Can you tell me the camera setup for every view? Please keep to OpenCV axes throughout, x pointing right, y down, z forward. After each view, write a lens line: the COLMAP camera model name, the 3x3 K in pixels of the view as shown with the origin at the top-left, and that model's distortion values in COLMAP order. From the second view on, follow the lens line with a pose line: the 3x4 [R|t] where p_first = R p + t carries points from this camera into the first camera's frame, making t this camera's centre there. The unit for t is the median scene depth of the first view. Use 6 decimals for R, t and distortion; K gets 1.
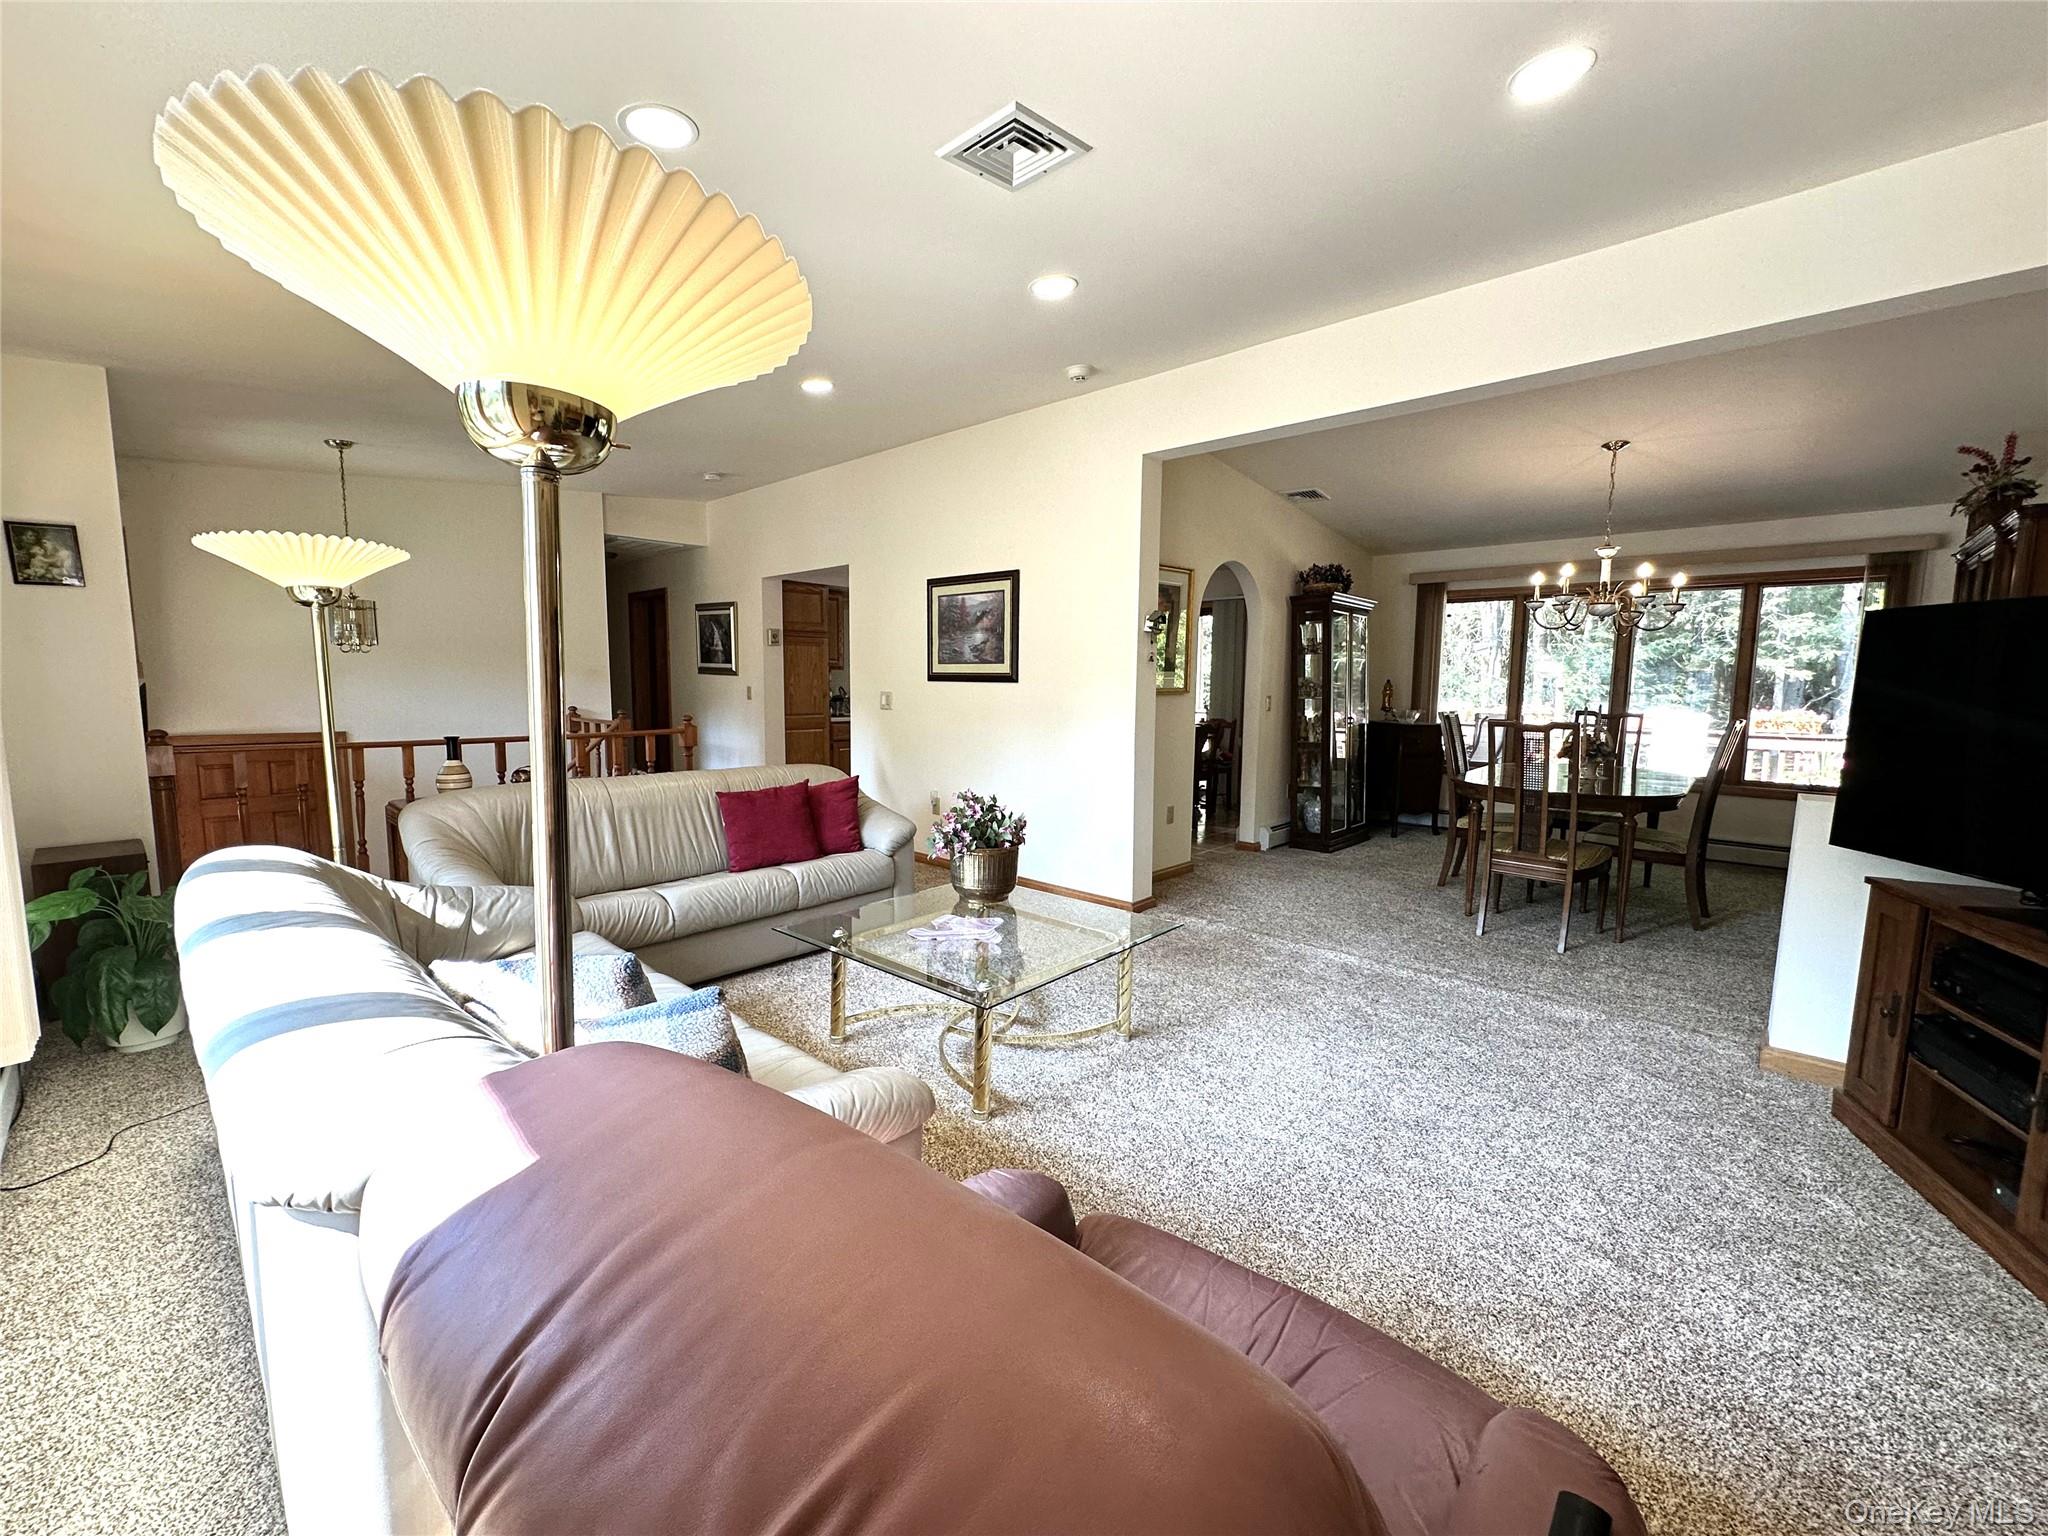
lens RADIAL K [[810.9, 0, 1024.4], [0, 810.9, 766.0], [0, 0, 1]] dist [0.001255, -0.000455]
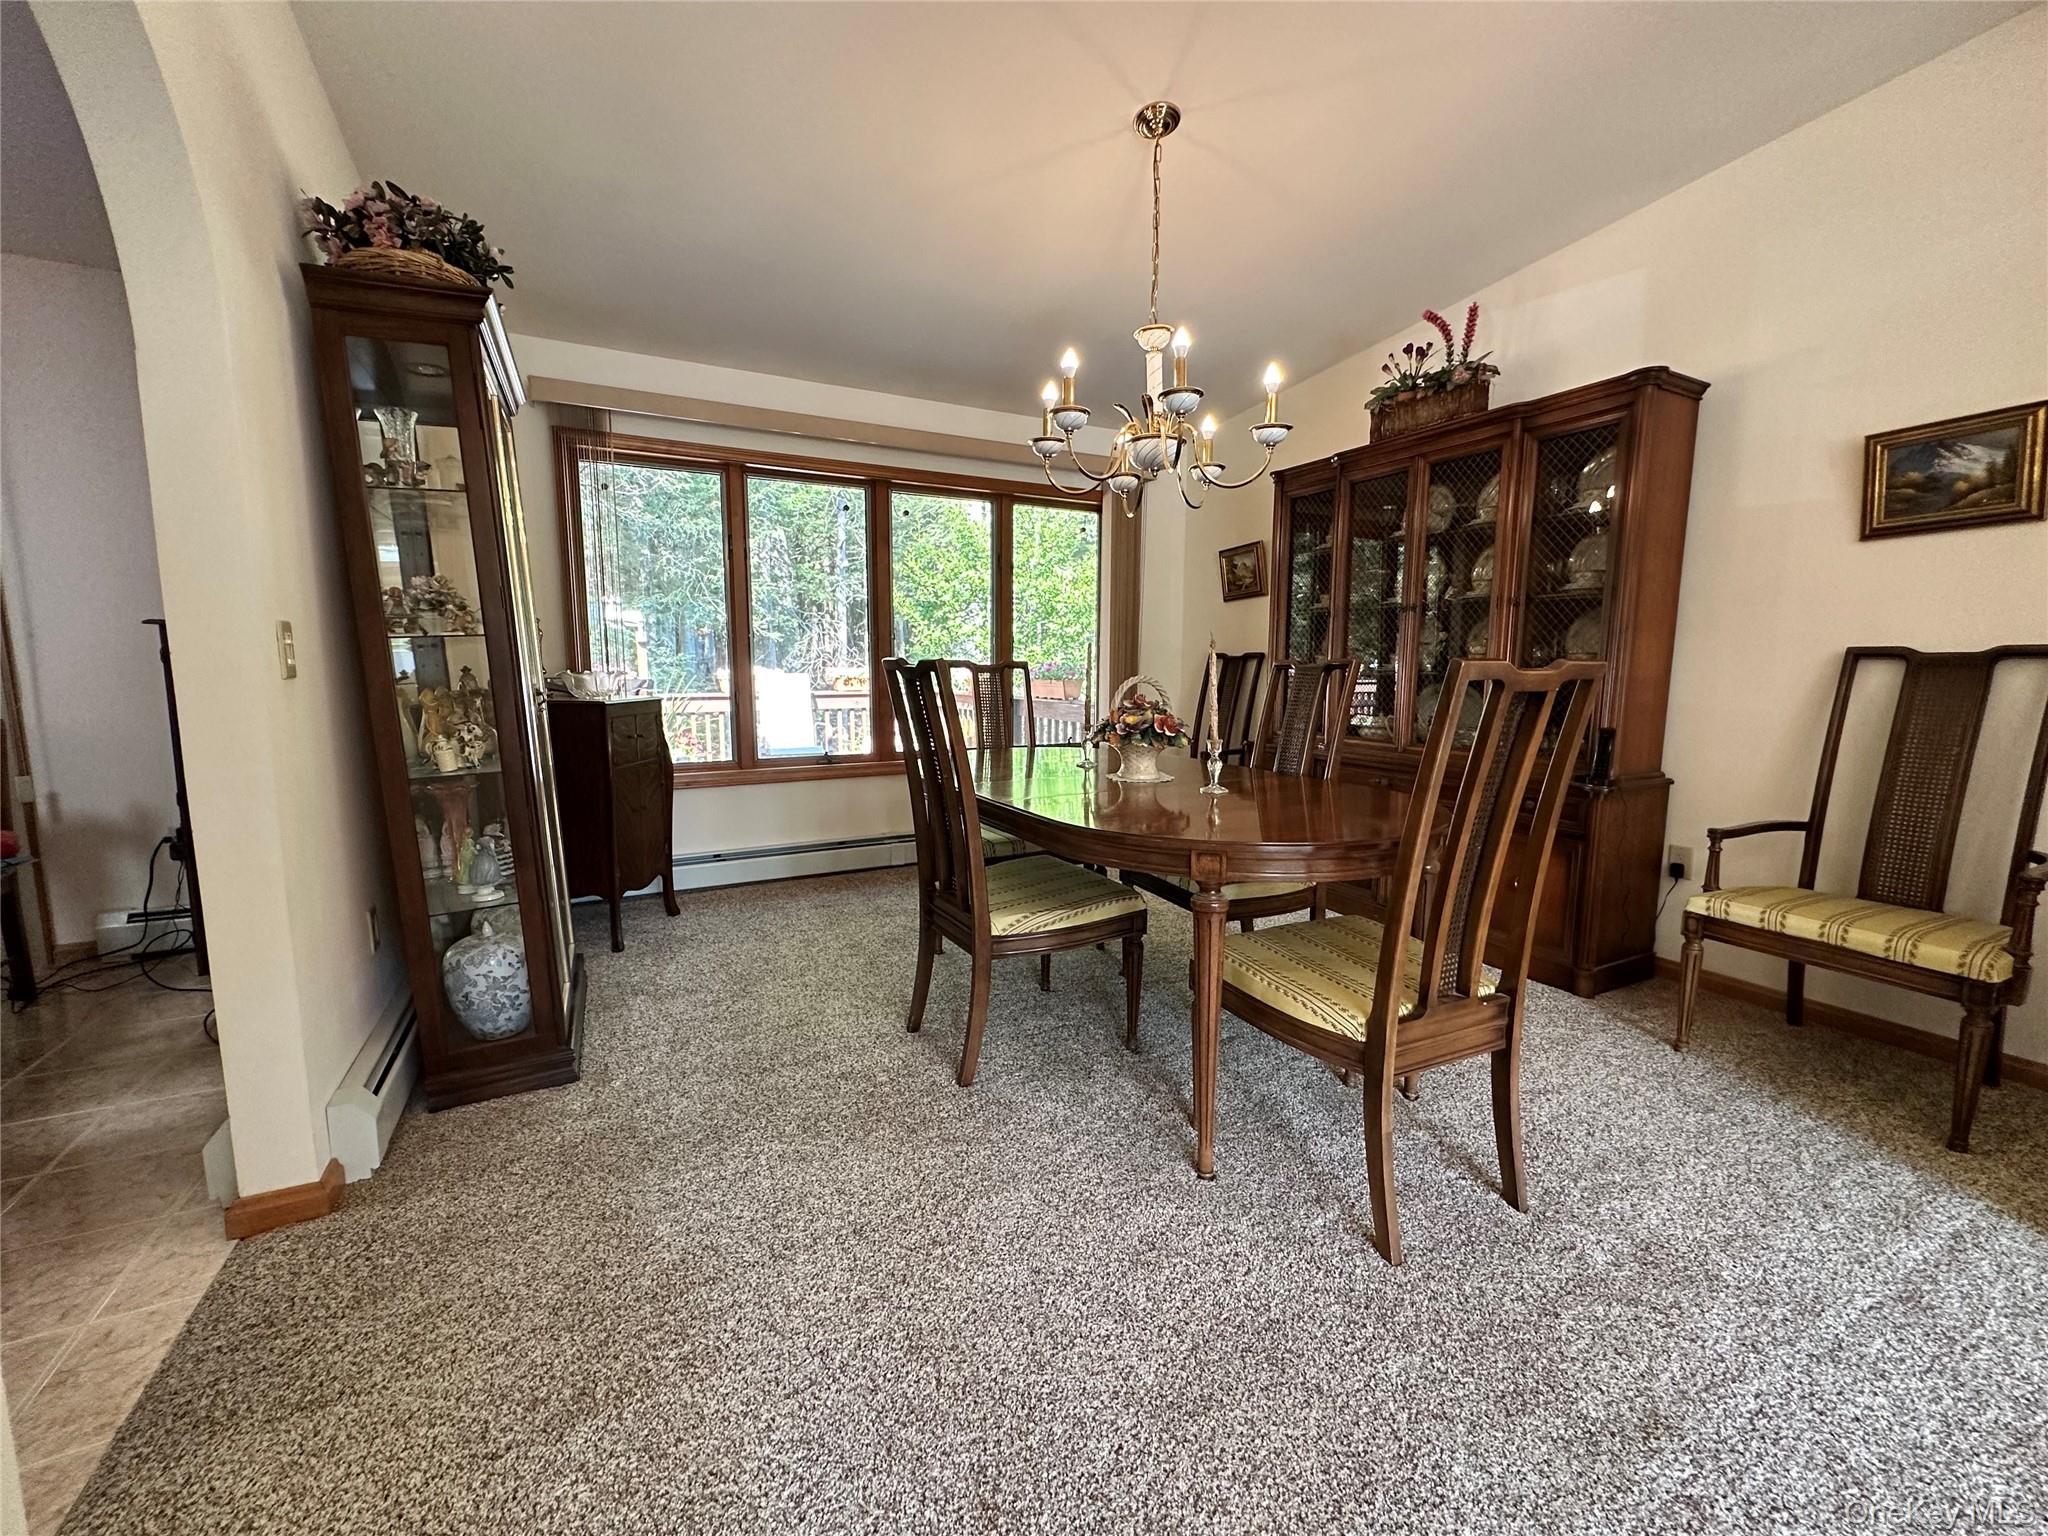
lens RADIAL K [[810.9, 0, 1025.2], [0, 810.9, 766.5], [0, 0, 1]] dist [0.001255, -0.000455]
pose [[0.339534, -0.129435, 0.931646, 0.133082], [0.099113, 0.989896, 0.101406, -0.042813], [-0.935357, 0.057908, 0.348932, 0.691847]]
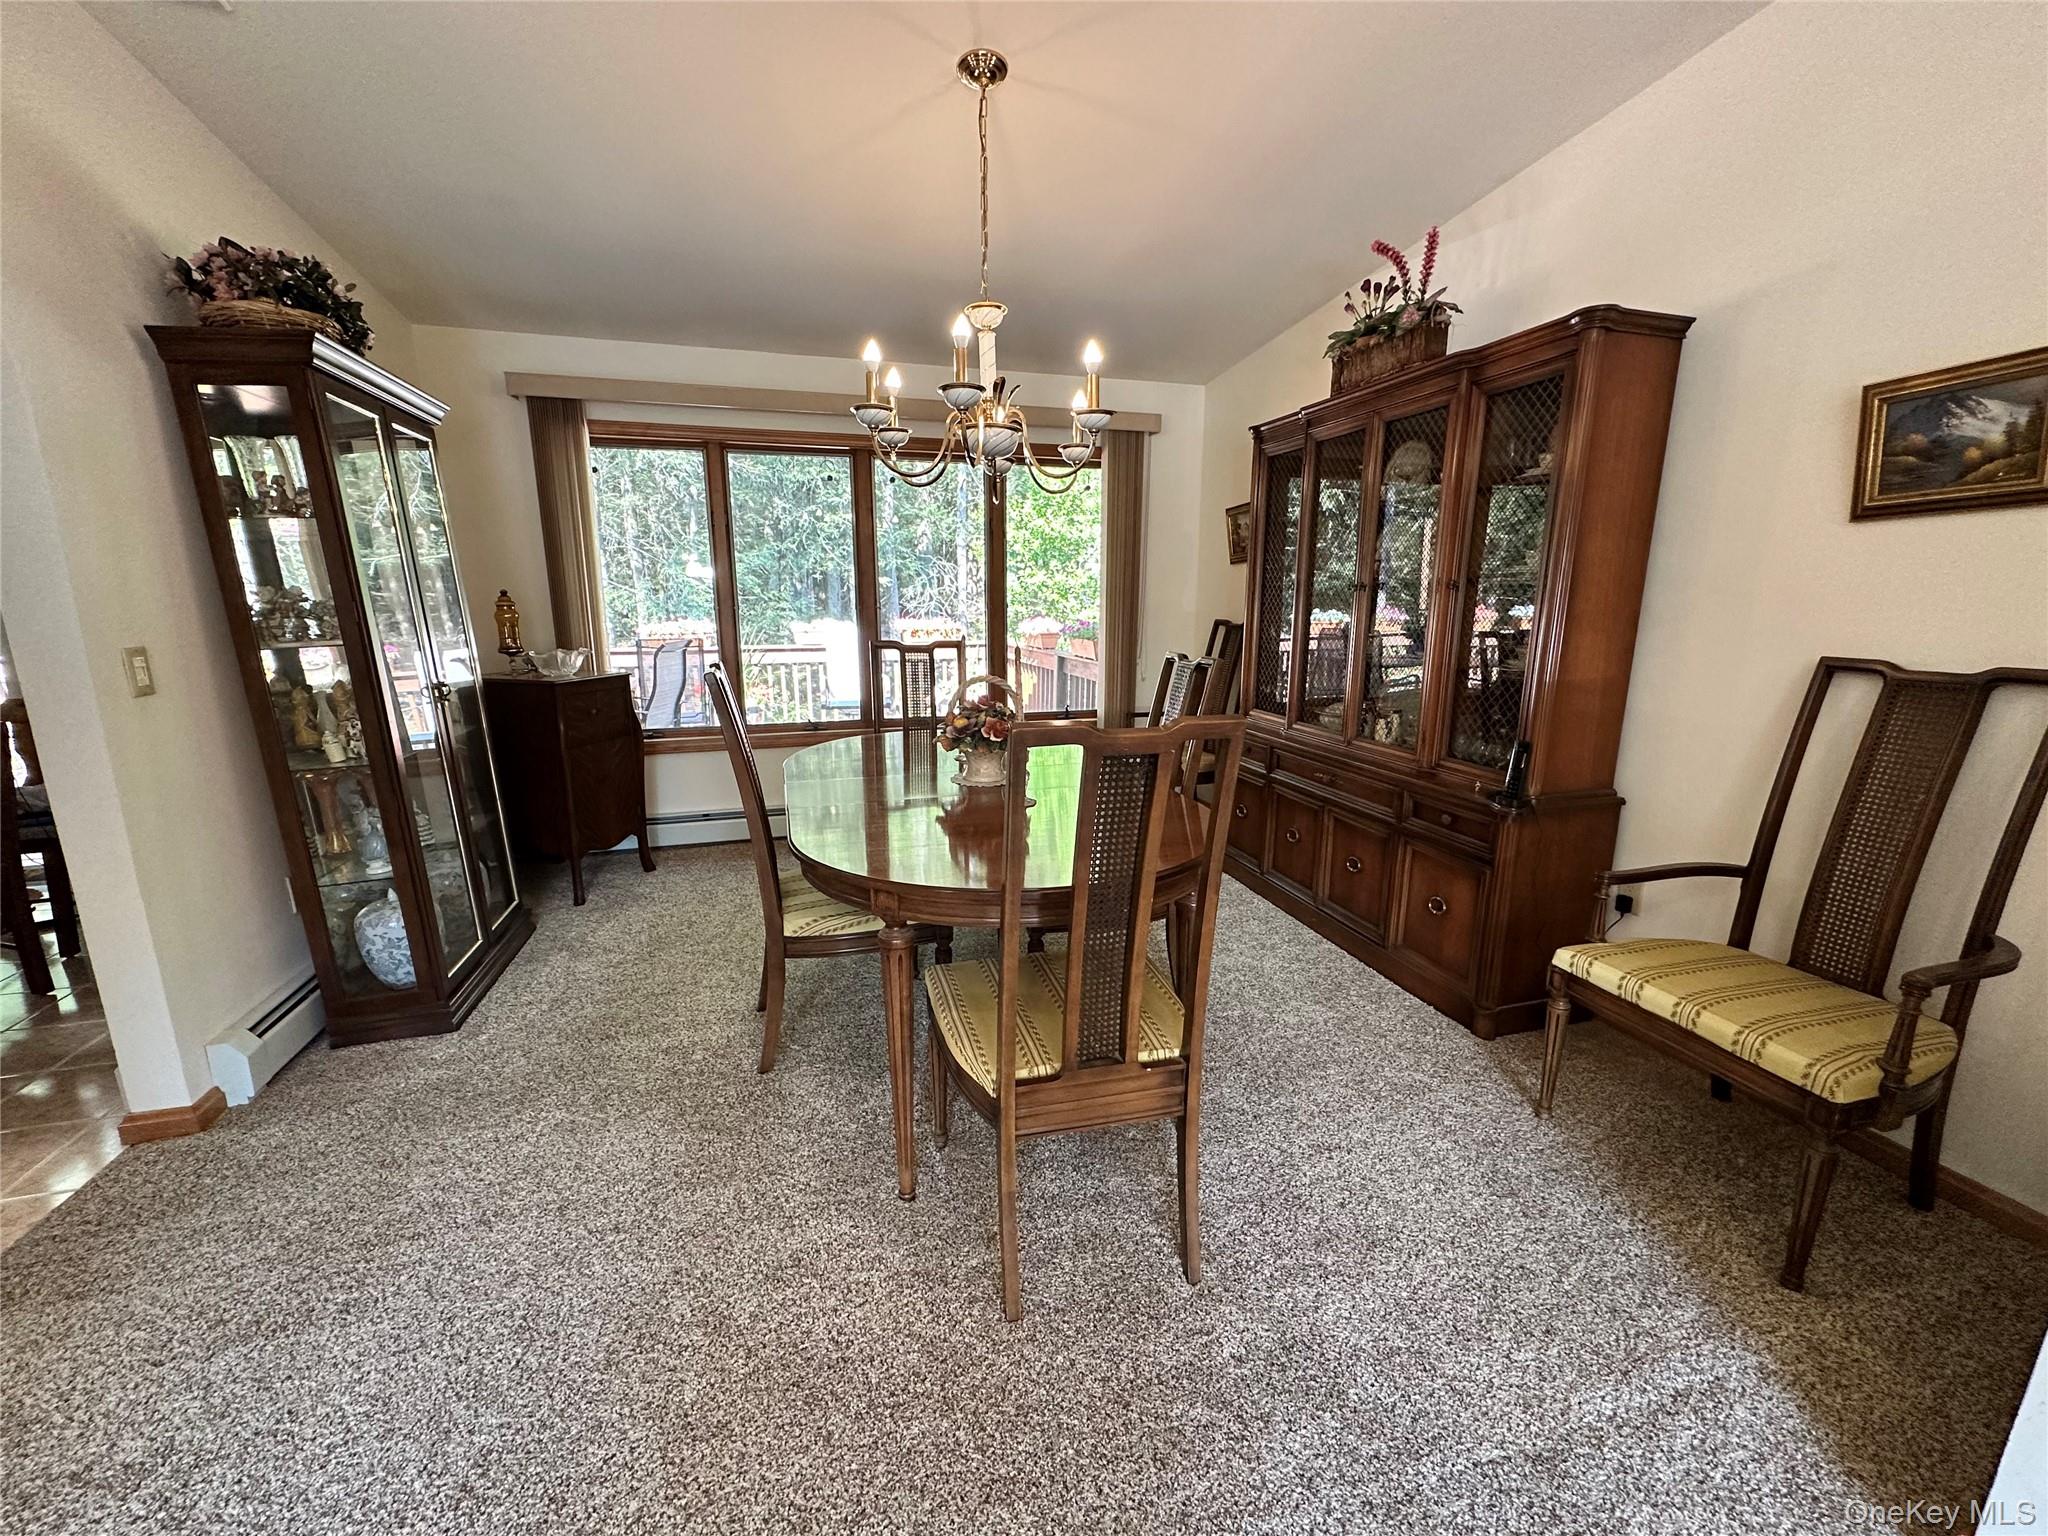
lens RADIAL K [[810.9, 0, 1027.2], [0, 810.9, 764.9], [0, 0, 1]] dist [0.001255, -0.000455]
pose [[0.515274, -0.188064, 0.836137, 0.211139], [0.095564, 0.982150, 0.162013, -0.060108], [-0.851681, -0.003577, 0.524049, 0.549838]]
